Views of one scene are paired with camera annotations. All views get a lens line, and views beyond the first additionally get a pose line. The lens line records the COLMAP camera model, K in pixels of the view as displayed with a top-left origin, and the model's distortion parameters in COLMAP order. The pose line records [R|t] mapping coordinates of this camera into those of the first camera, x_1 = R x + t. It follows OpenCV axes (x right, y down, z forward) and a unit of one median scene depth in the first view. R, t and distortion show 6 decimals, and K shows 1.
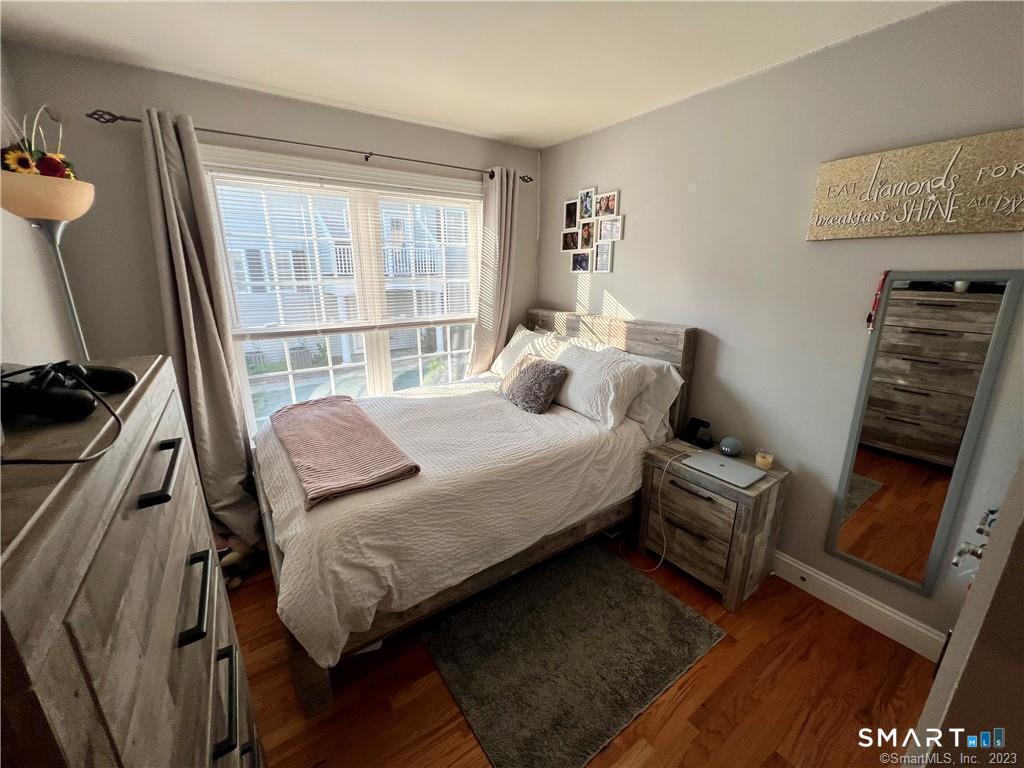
lens RADIAL K [[411.1, 0, 515.8], [0, 411.1, 384.4], [0, 0, 1]] dist [0.000265, 0.000133]
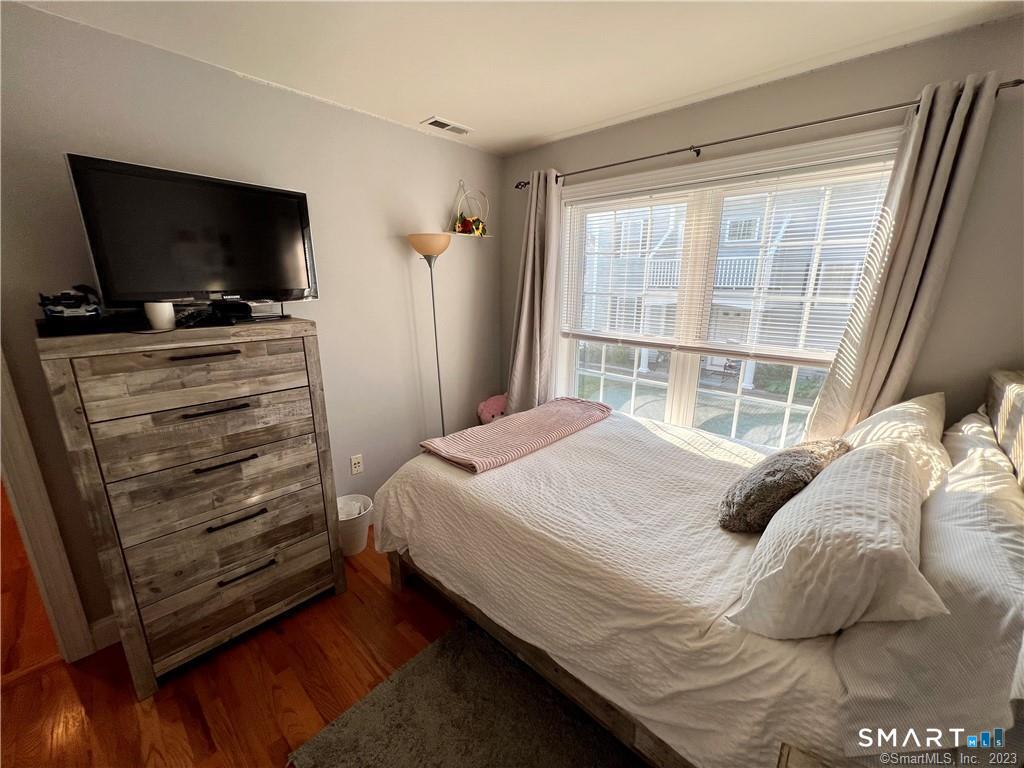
lens RADIAL K [[411.1, 0, 514.0], [0, 411.1, 386.6], [0, 0, 1]] dist [0.000265, 0.000133]
pose [[0.216052, 0.241844, -0.945956, 0.530783], [-0.269643, 0.945939, 0.180255, -0.153477], [0.938411, 0.216126, 0.269583, 0.562137]]
